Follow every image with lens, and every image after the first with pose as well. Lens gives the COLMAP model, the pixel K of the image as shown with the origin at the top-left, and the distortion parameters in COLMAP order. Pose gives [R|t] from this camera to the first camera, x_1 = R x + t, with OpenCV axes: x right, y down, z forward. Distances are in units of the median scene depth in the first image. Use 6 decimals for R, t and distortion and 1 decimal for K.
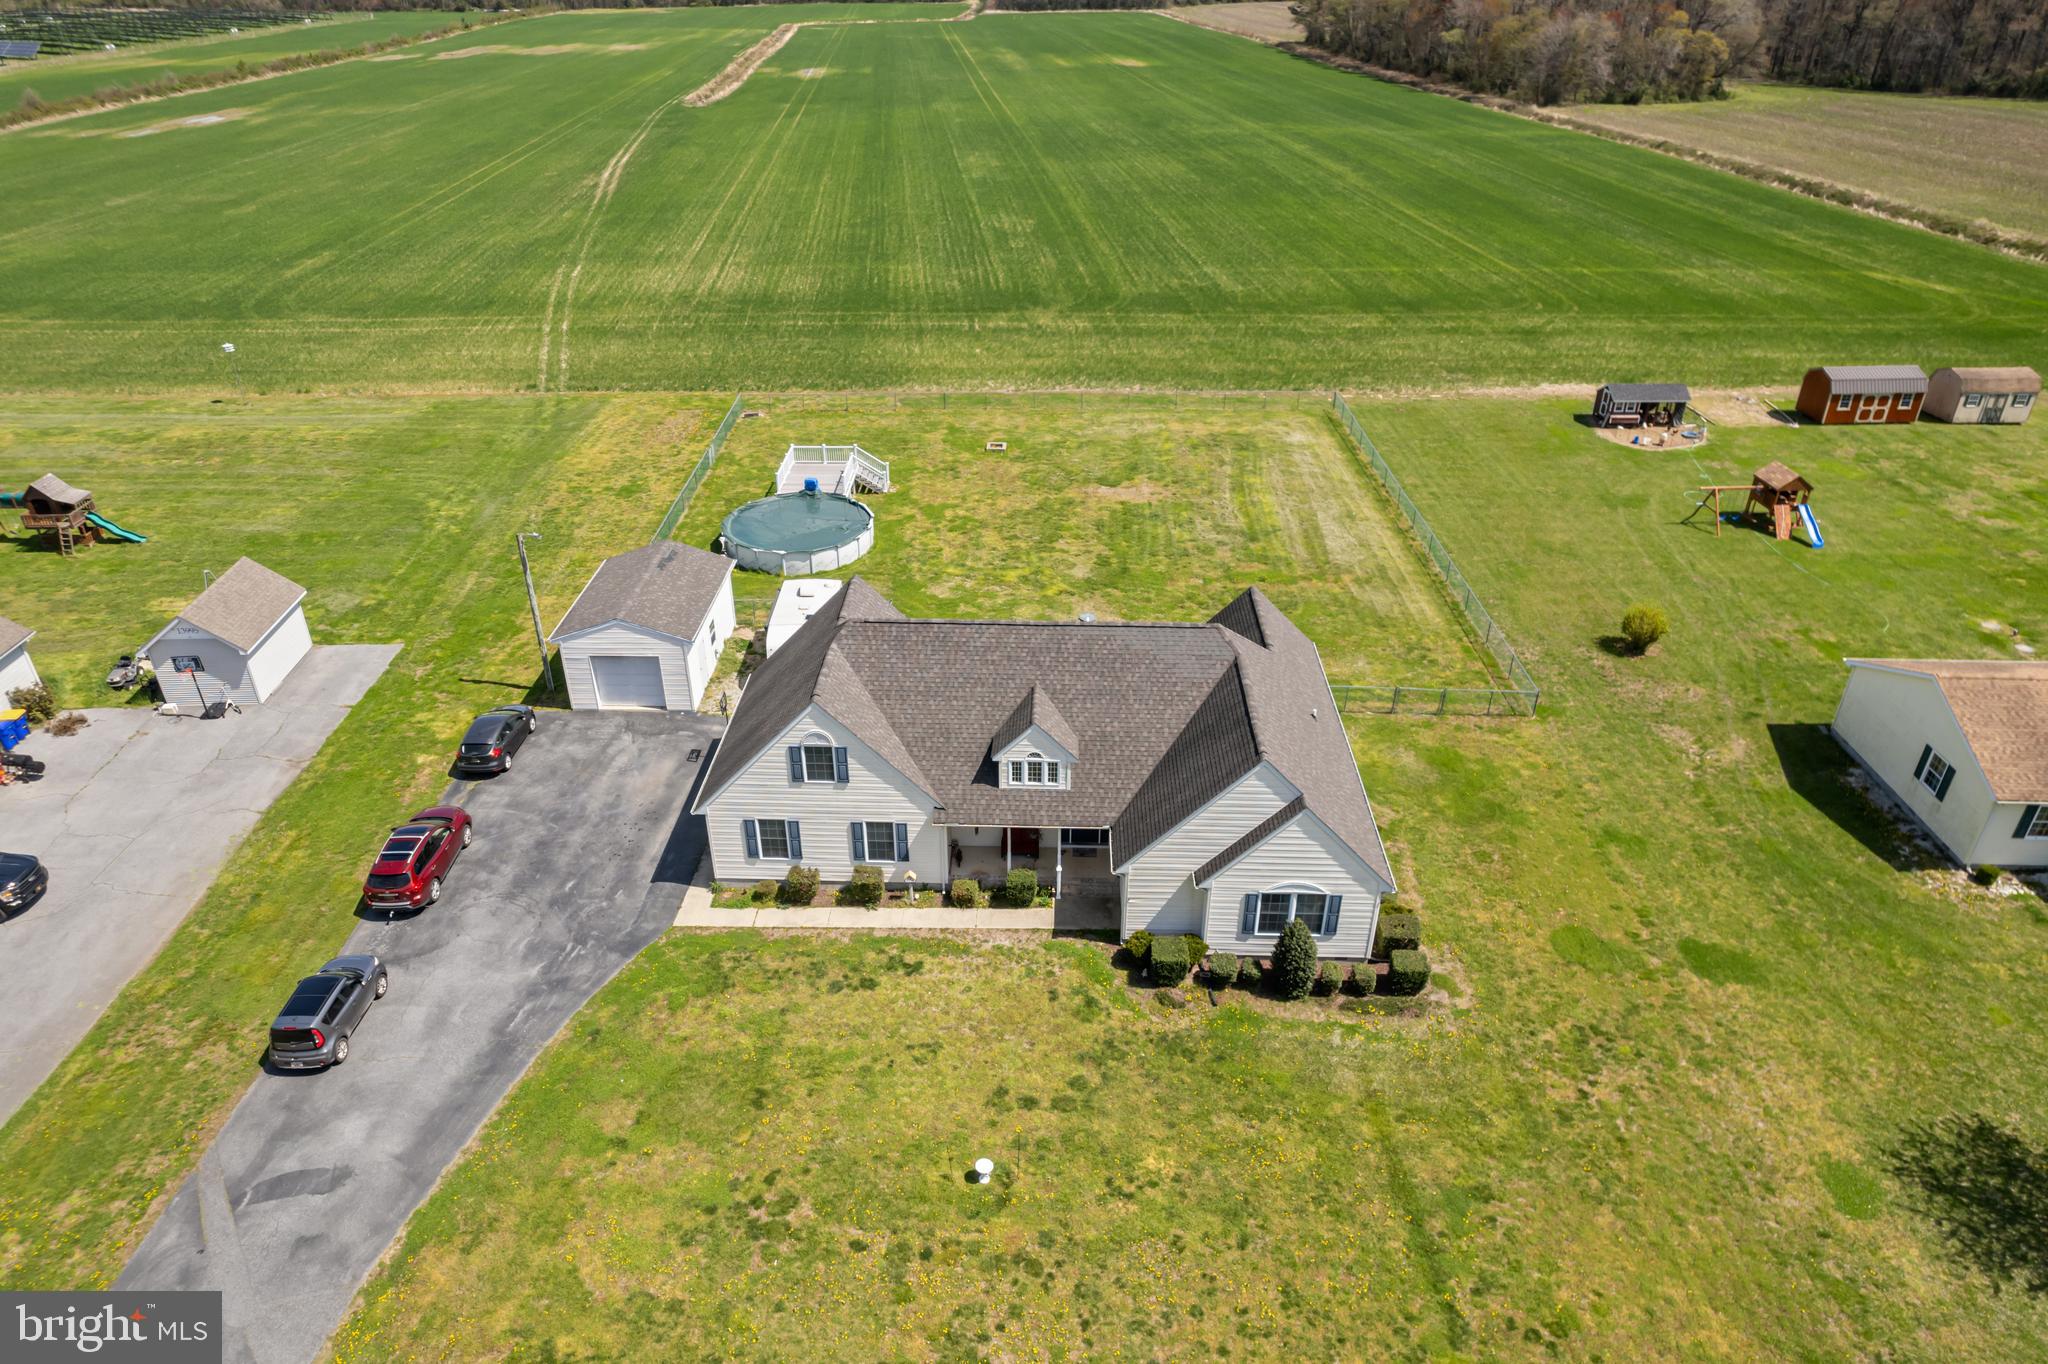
lens RADIAL K [[1309.0, 0, 1019.0], [0, 1309.0, 699.6], [0, 0, 1]] dist [-0.071715, 0.064054]
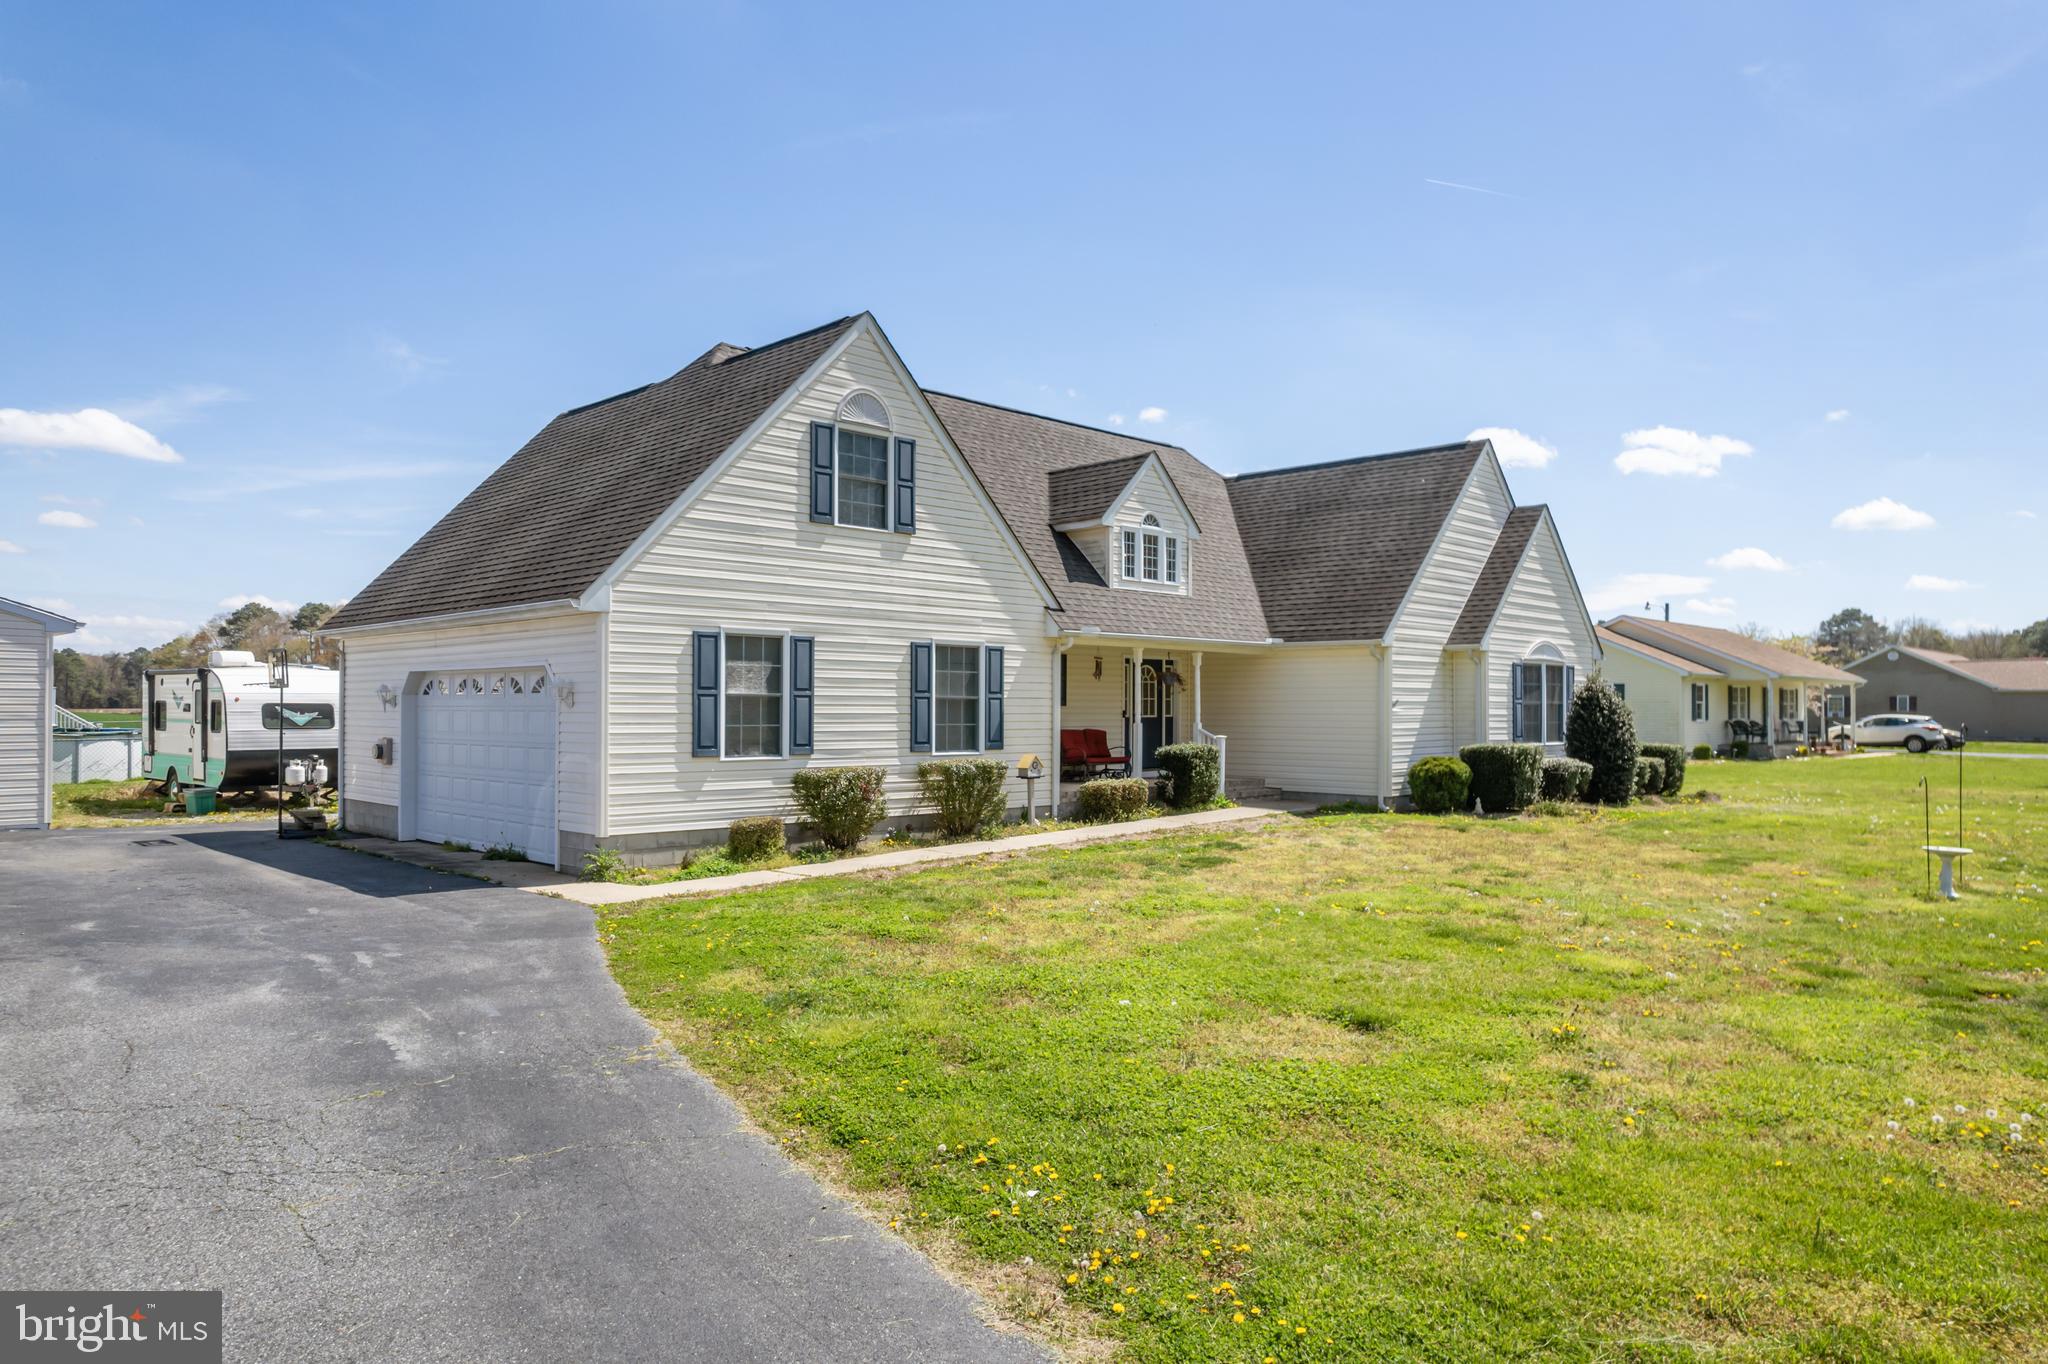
lens RADIAL K [[1339.0, 0, 1020.6], [0, 1339.0, 698.1], [0, 0, 1]] dist [-0.077061, 0.069941]
pose [[0.679642, 0.008770, 0.733492, -0.454628], [0.371985, 0.857701, -0.354930, 0.296885], [-0.632229, 0.514074, 0.579668, 0.765386]]
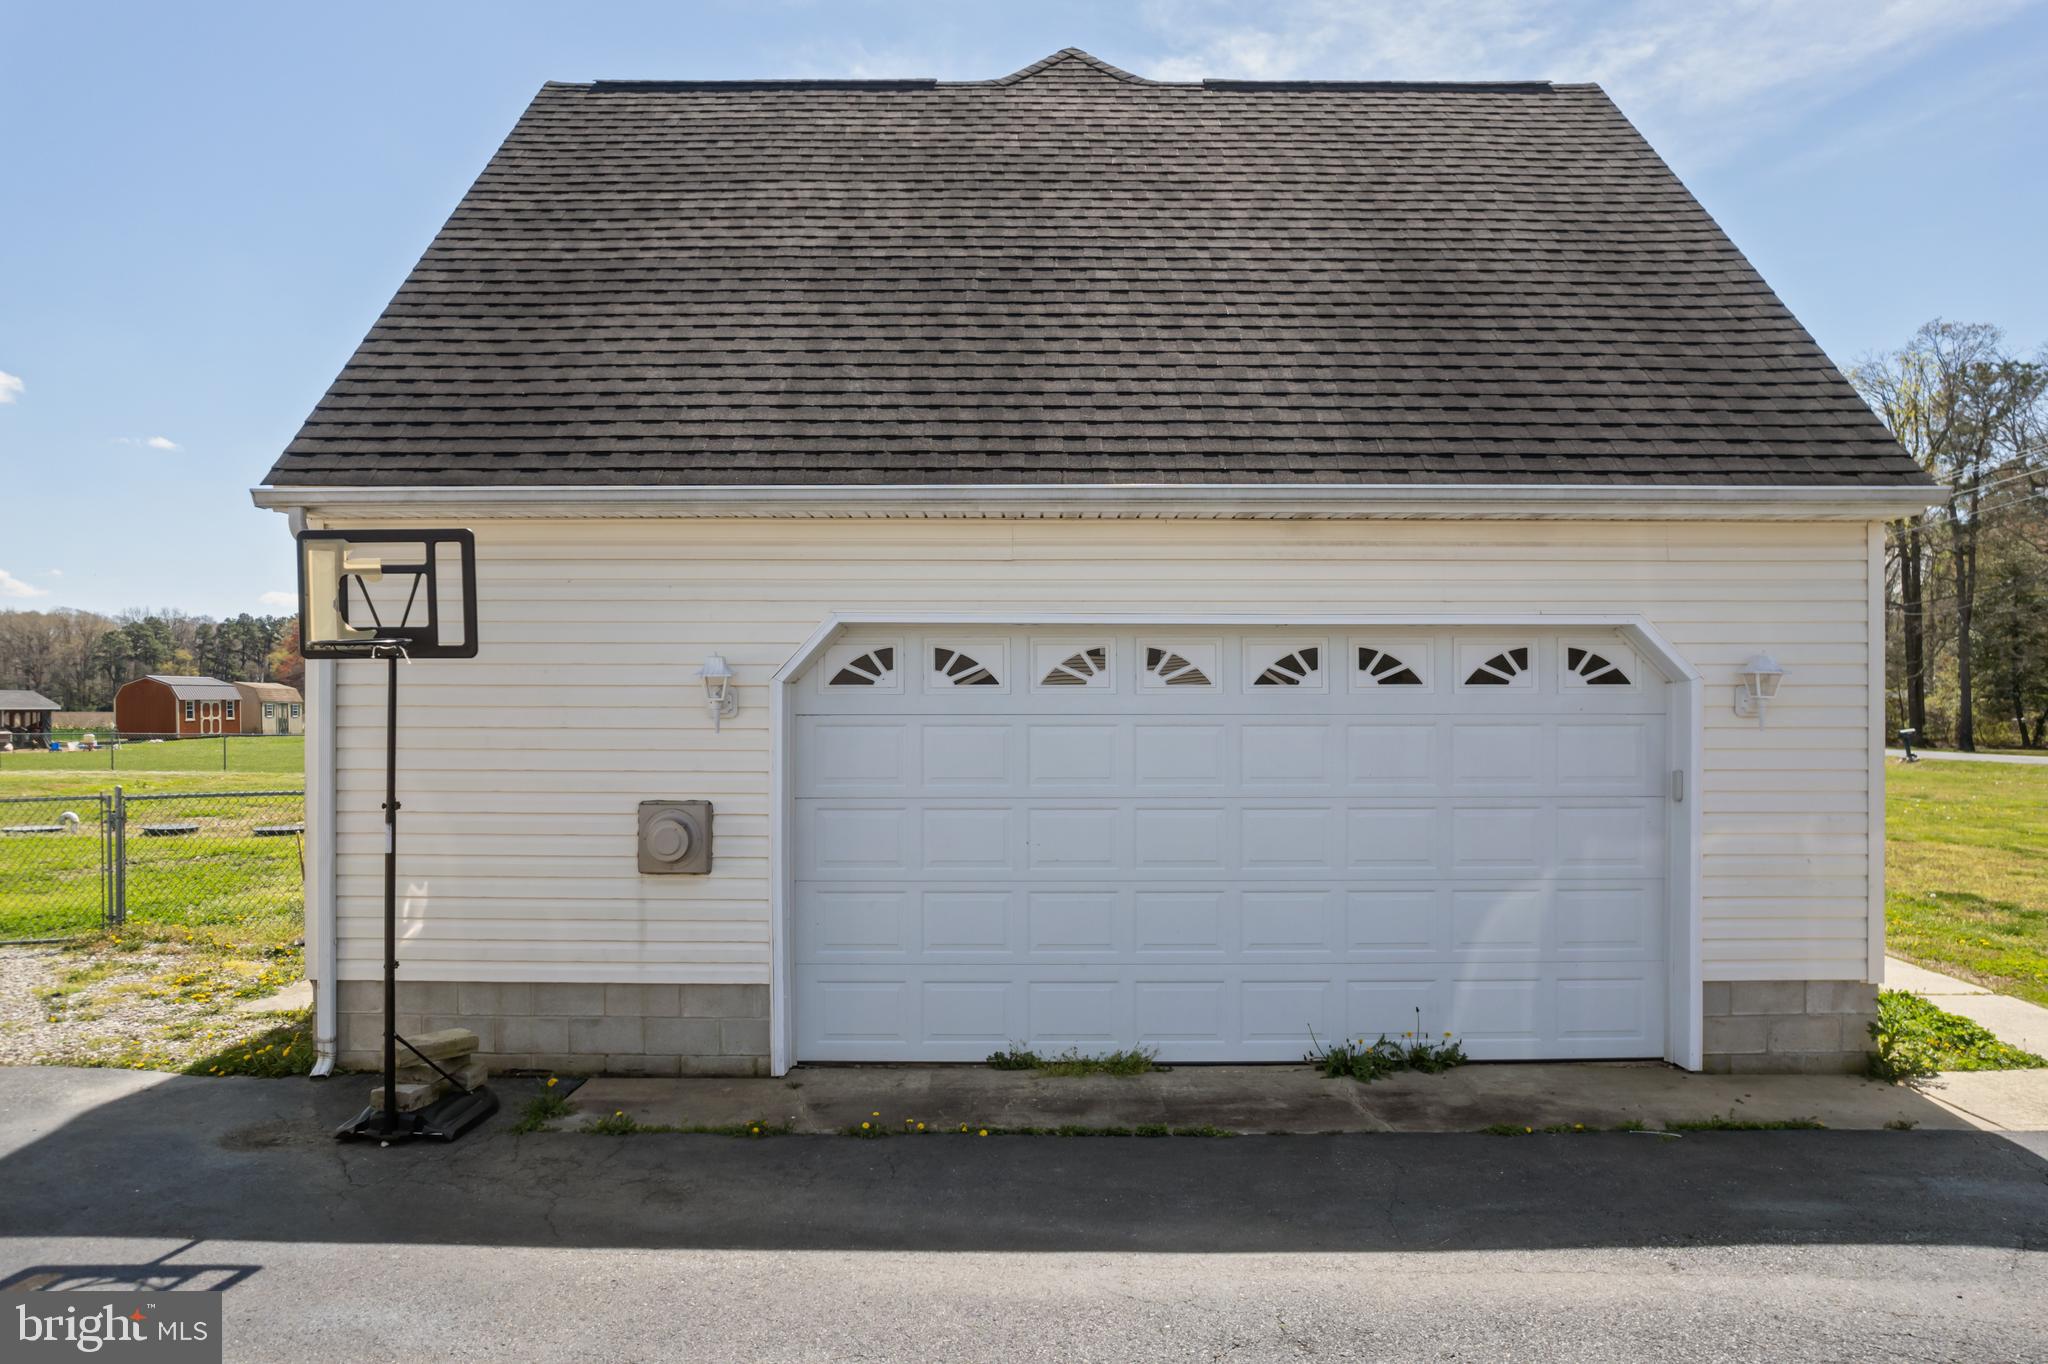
lens RADIAL K [[1339.0, 0, 1020.6], [0, 1339.0, 698.1], [0, 0, 1]] dist [-0.077061, 0.069941]
pose [[-0.028437, 0.006758, 0.999573, -0.435942], [0.510958, 0.859561, 0.008725, 0.050174], [-0.859135, 0.510988, -0.027896, 1.177127]]
